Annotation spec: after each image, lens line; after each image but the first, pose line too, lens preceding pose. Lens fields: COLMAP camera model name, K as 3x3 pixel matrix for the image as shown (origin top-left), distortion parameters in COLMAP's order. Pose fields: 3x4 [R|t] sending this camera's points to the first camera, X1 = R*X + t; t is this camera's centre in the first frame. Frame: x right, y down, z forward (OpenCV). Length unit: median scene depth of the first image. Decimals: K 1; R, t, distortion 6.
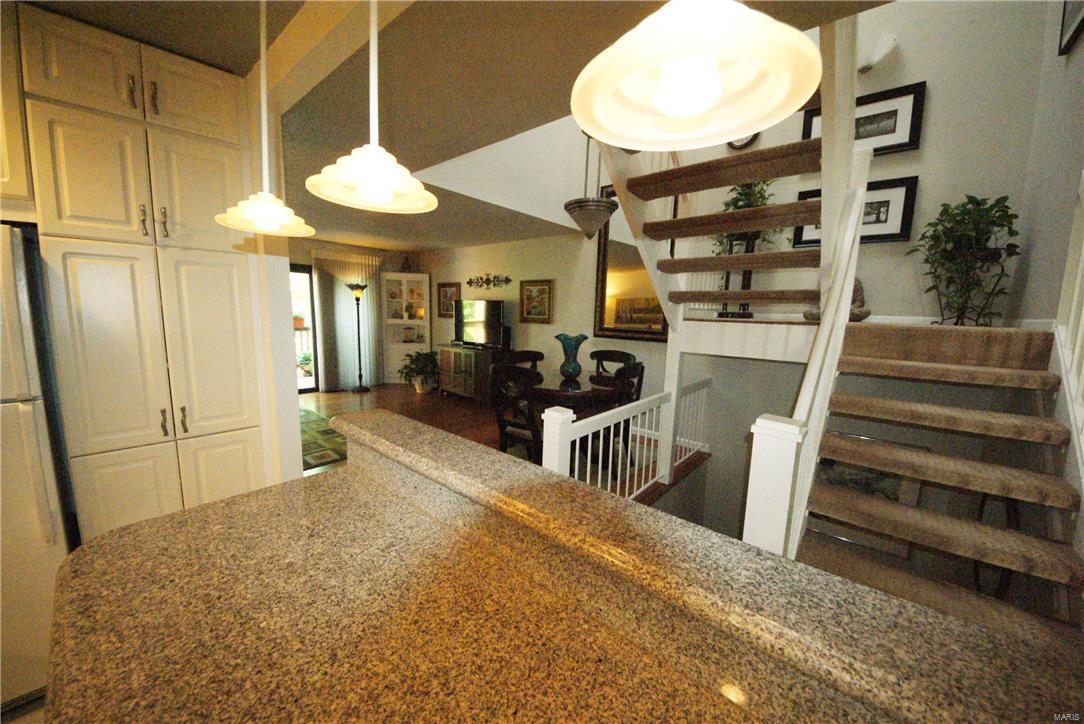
lens RADIAL K [[386.0, 0, 550.9], [0, 386.0, 362.5], [0, 0, 1]] dist [0.000558, -0.005787]
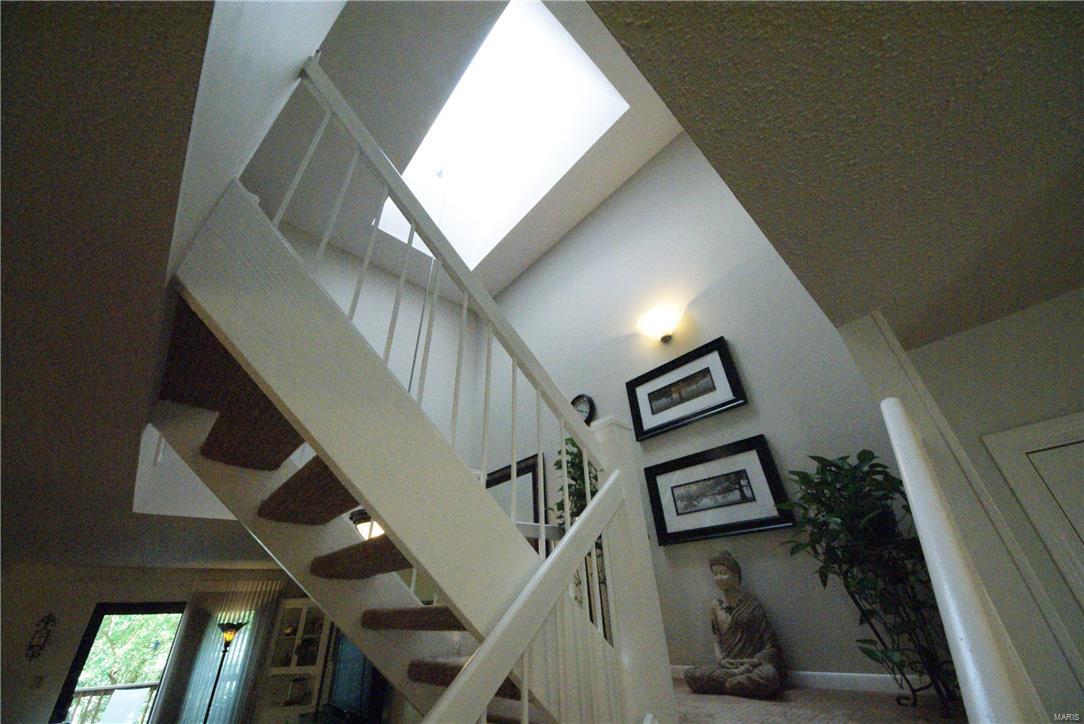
lens RADIAL K [[386.0, 0, 550.9], [0, 386.0, 362.5], [0, 0, 1]] dist [0.000558, -0.005787]
pose [[0.987601, -0.139552, -0.071906, 0.337300], [0.062731, 0.770686, -0.634120, -0.080972], [0.143909, 0.621747, 0.769884, 0.155894]]
